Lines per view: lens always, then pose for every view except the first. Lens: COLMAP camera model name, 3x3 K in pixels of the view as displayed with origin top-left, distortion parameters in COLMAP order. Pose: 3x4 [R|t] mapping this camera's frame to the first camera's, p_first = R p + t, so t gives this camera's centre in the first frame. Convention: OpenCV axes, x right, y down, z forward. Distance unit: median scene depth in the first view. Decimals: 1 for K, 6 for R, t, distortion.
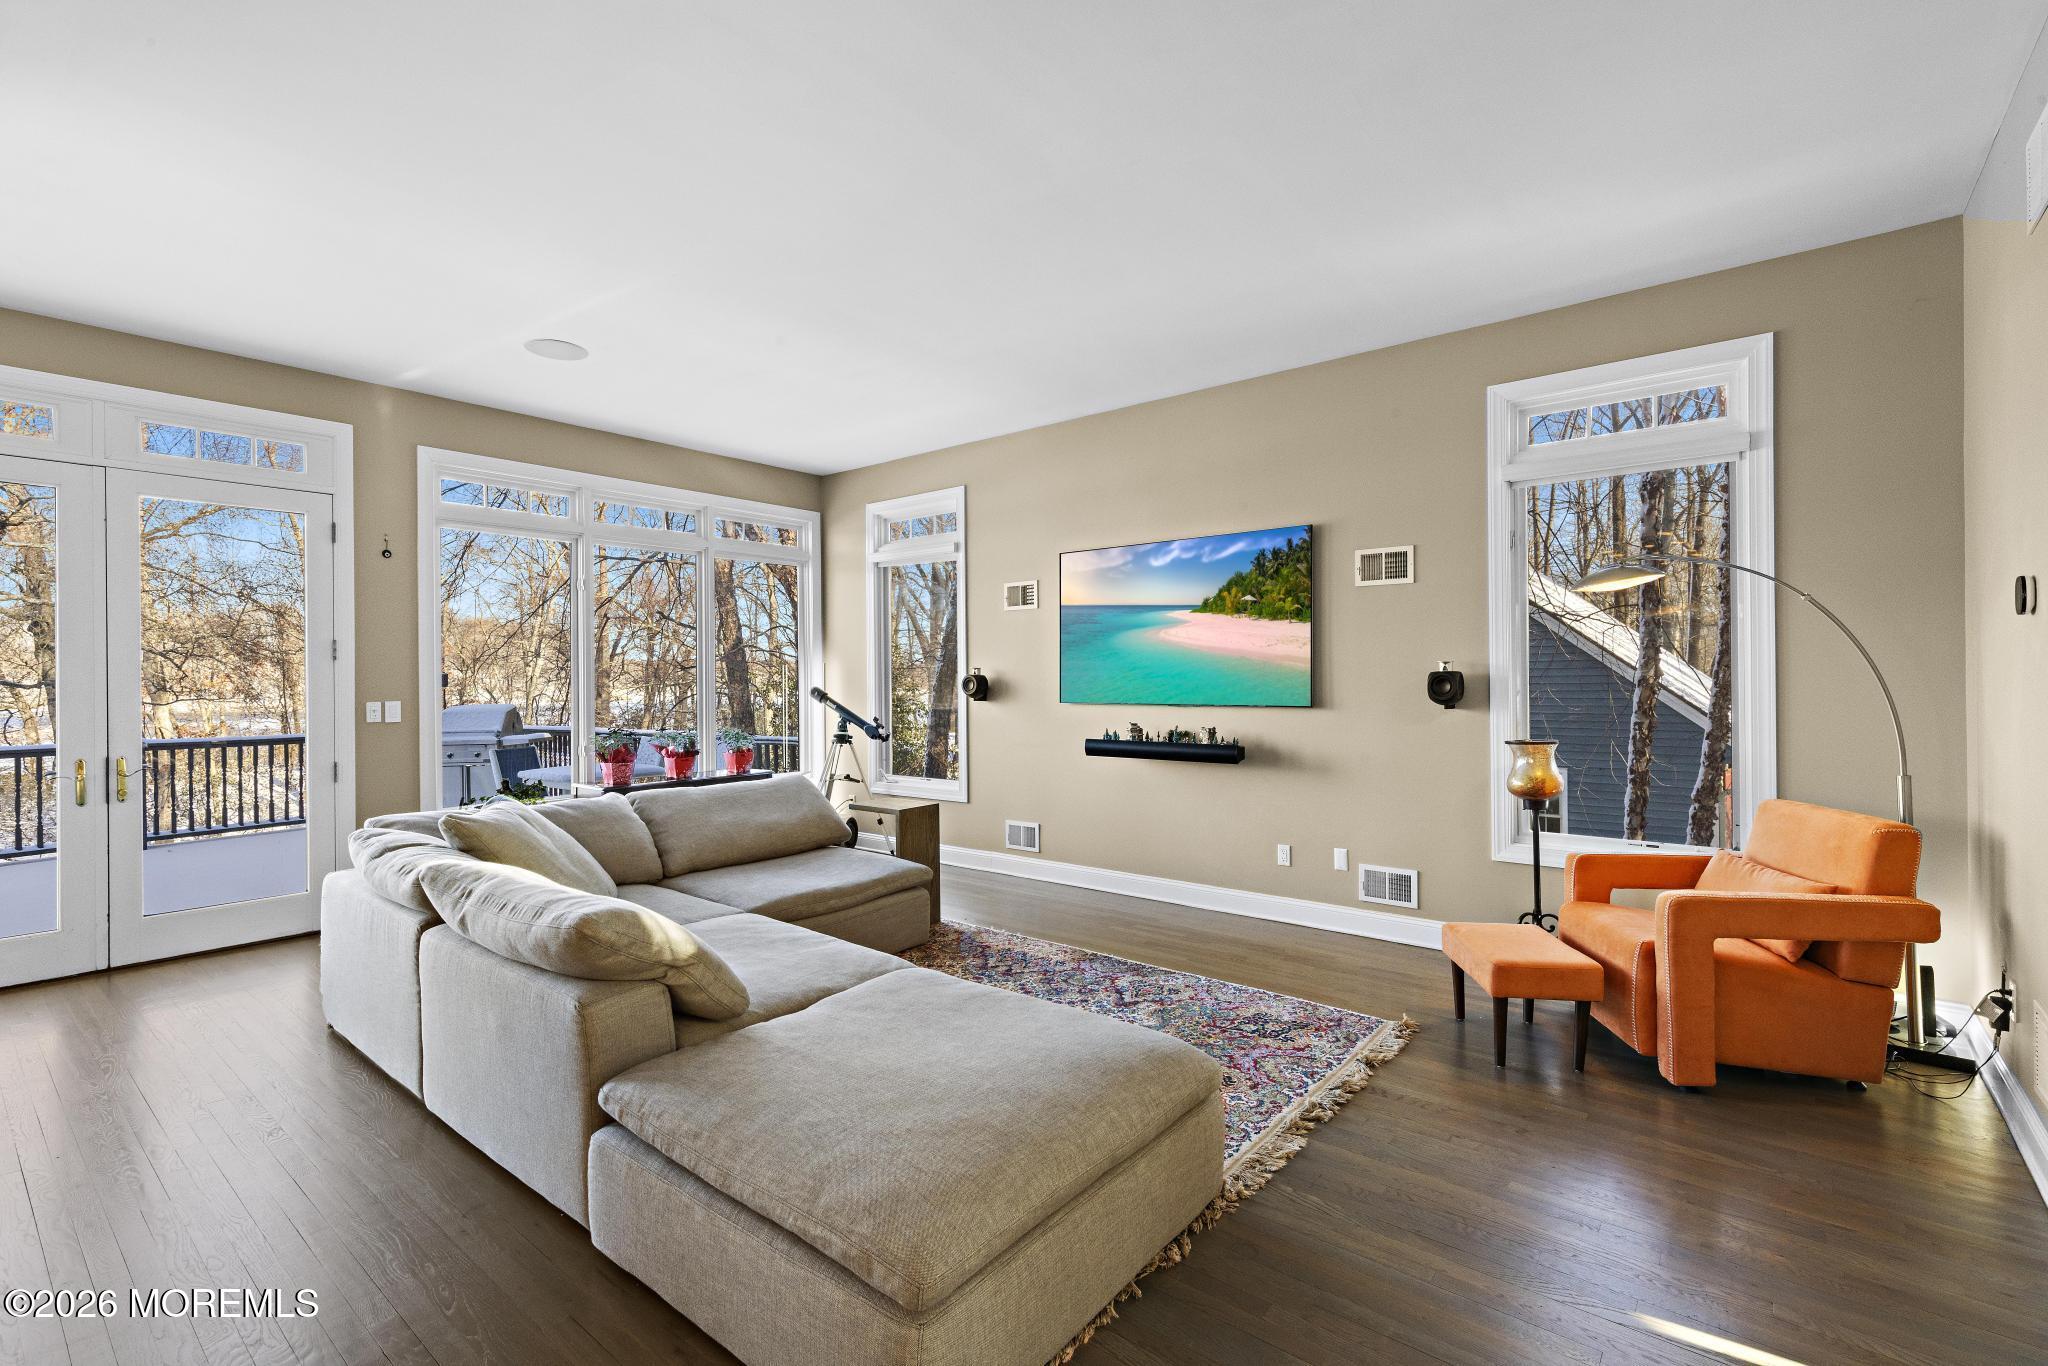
lens RADIAL K [[921.9, 0, 1021.8], [0, 921.9, 680.0], [0, 0, 1]] dist [-0.004540, 0.000426]
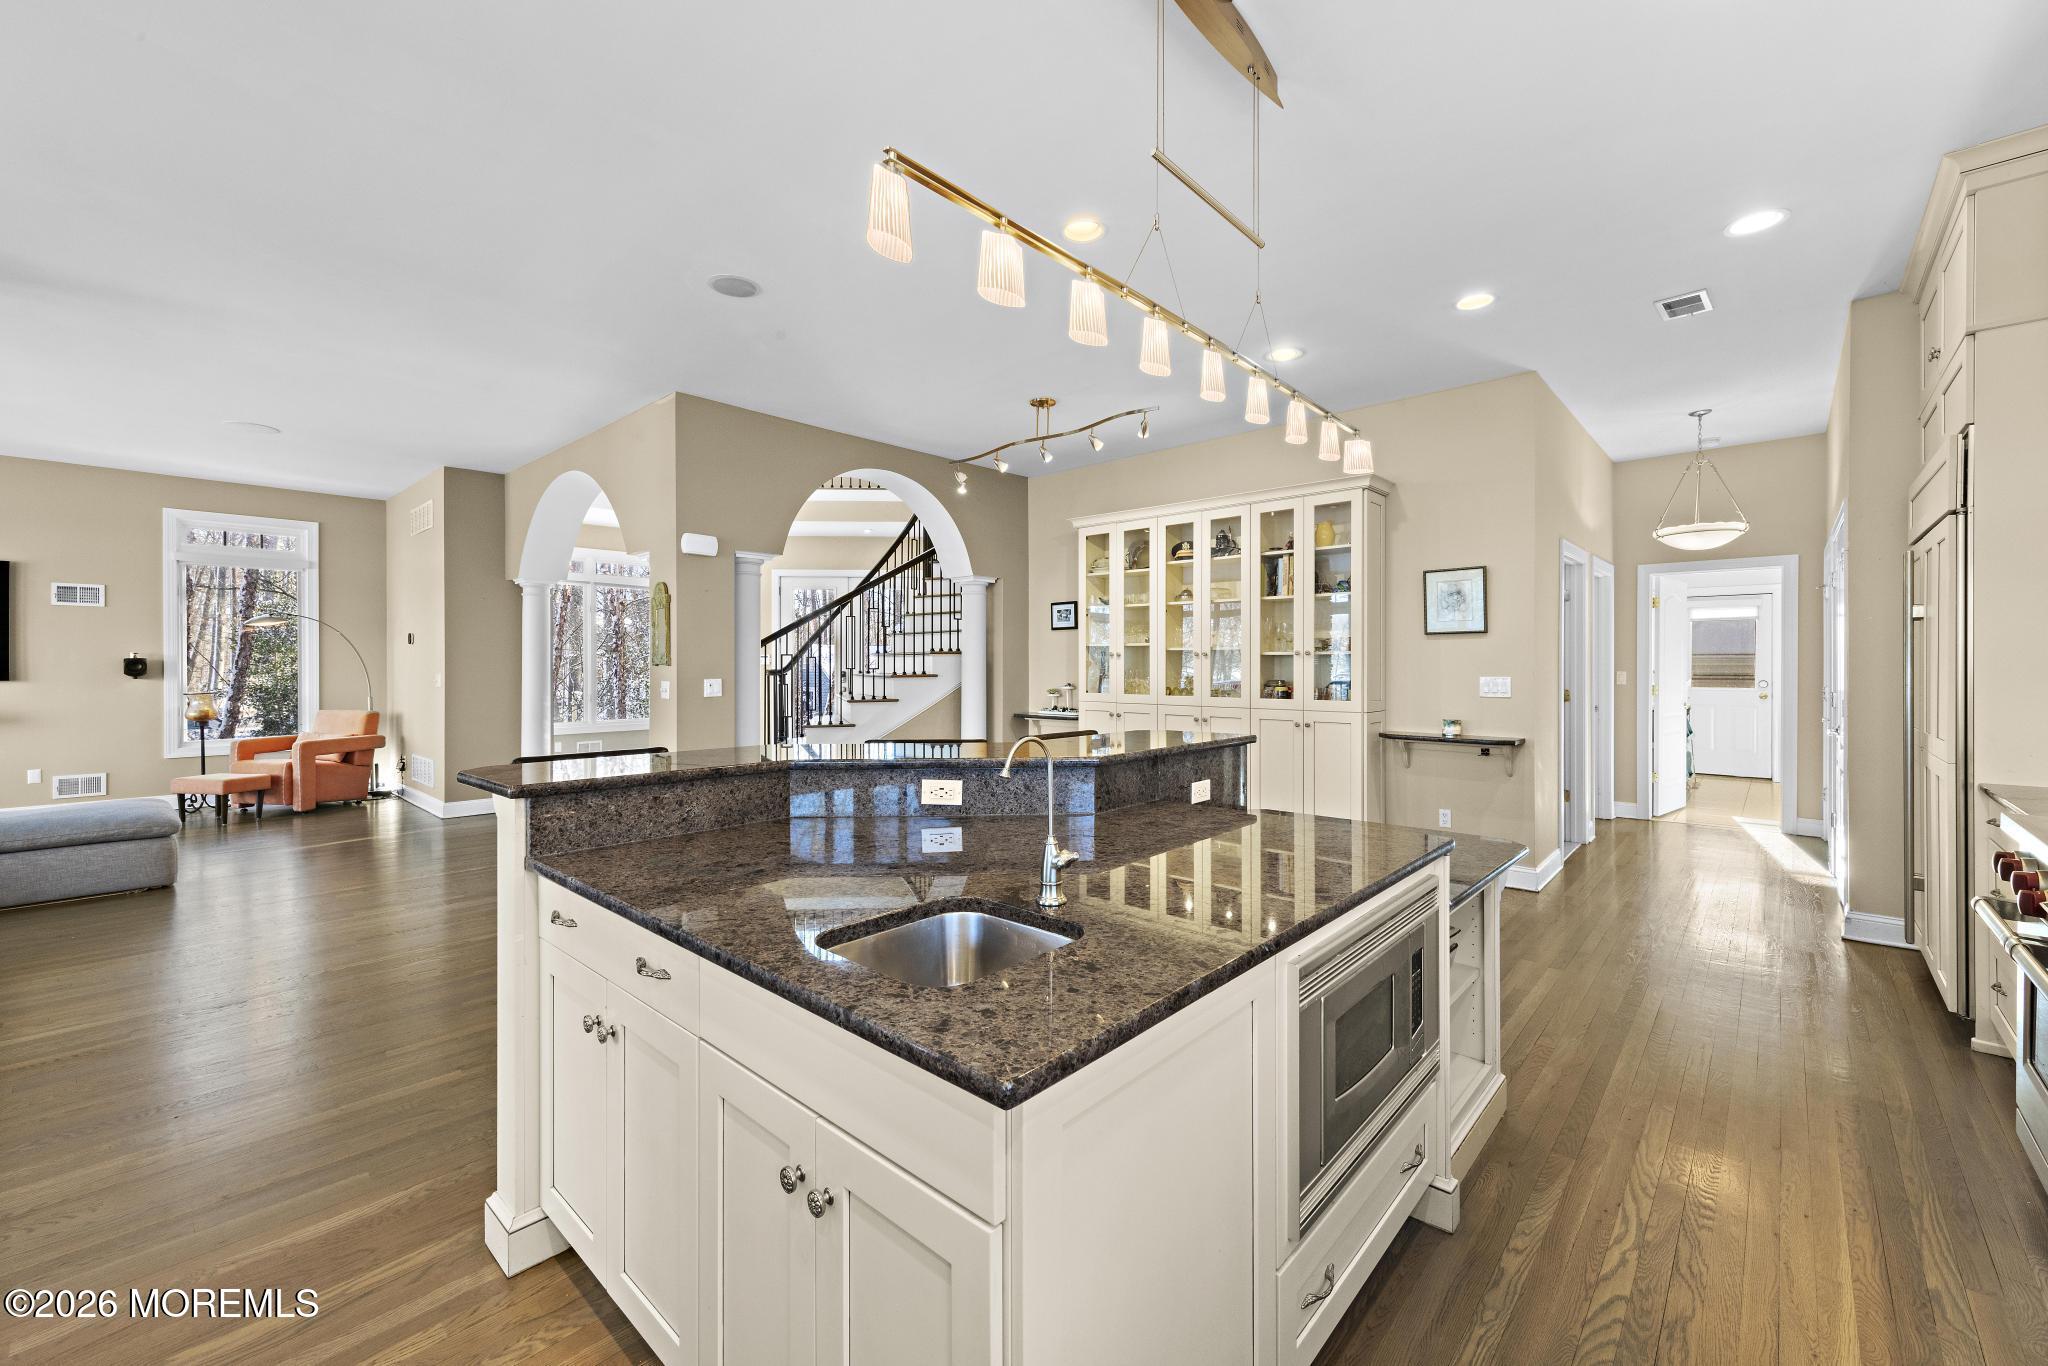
lens RADIAL K [[820.8, 0, 1026.2], [0, 820.8, 667.5], [0, 0, 1]] dist [0.002796, 0.000528]
pose [[0.062823, -0.001194, 0.998024, -1.008563], [-0.002414, 0.999996, 0.001348, 0.002466], [-0.998022, -0.002493, 0.062820, -0.823811]]
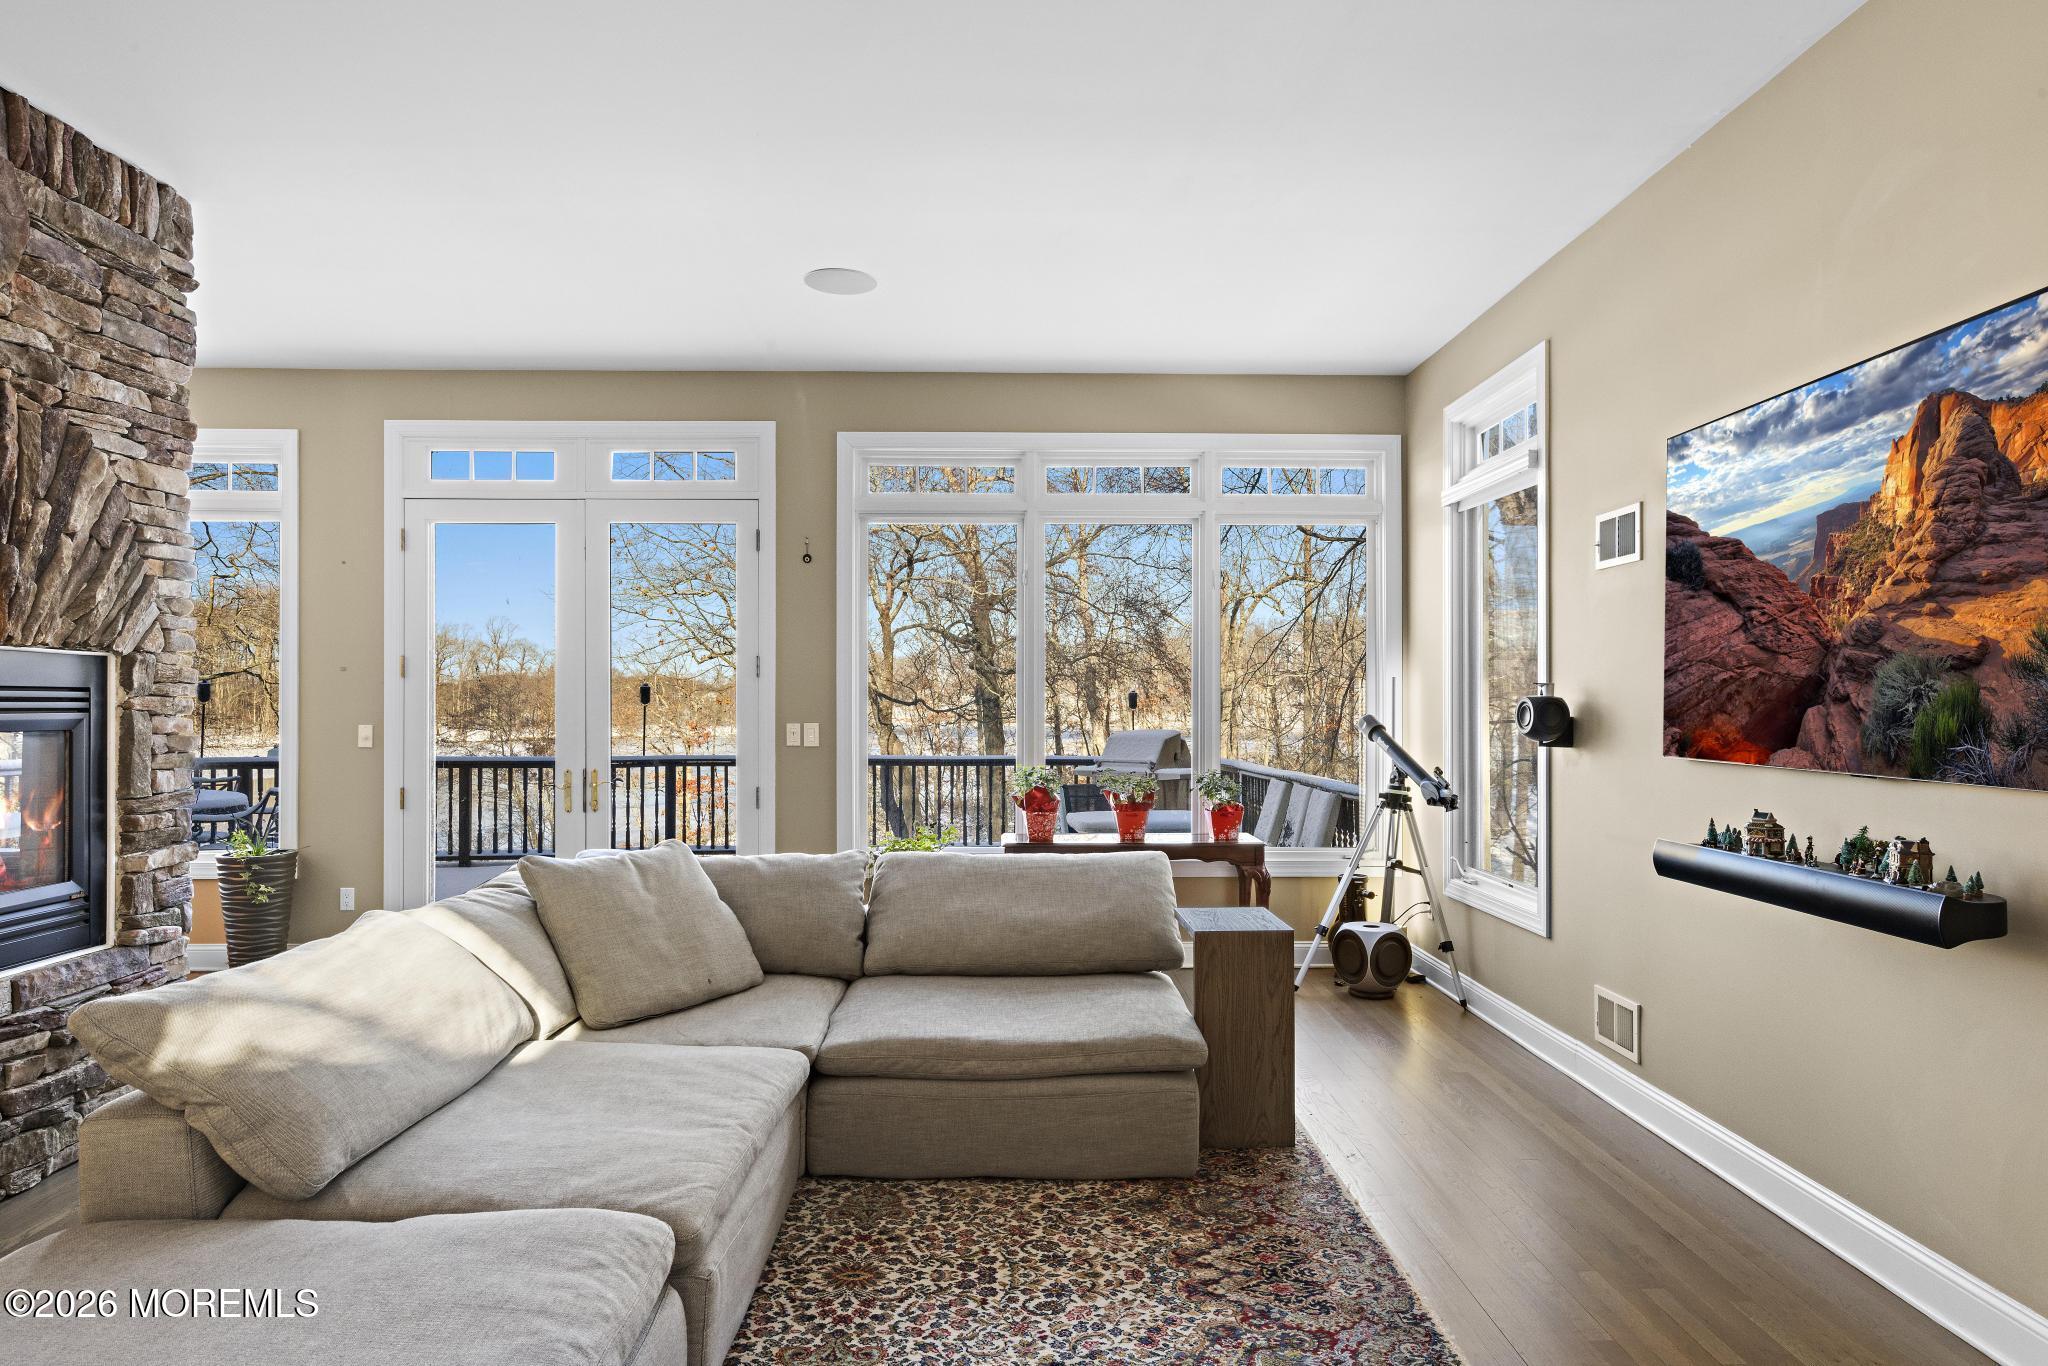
lens RADIAL K [[1210.8, 0, 1026.3], [0, 1210.8, 696.8], [0, 0, 1]] dist [0.005550, -0.000162]
pose [[0.646947, 0.004435, -0.762522, 0.406414], [-0.006860, 0.999976, -0.000005, -0.004889], [0.762505, 0.005234, 0.646962, 0.468604]]
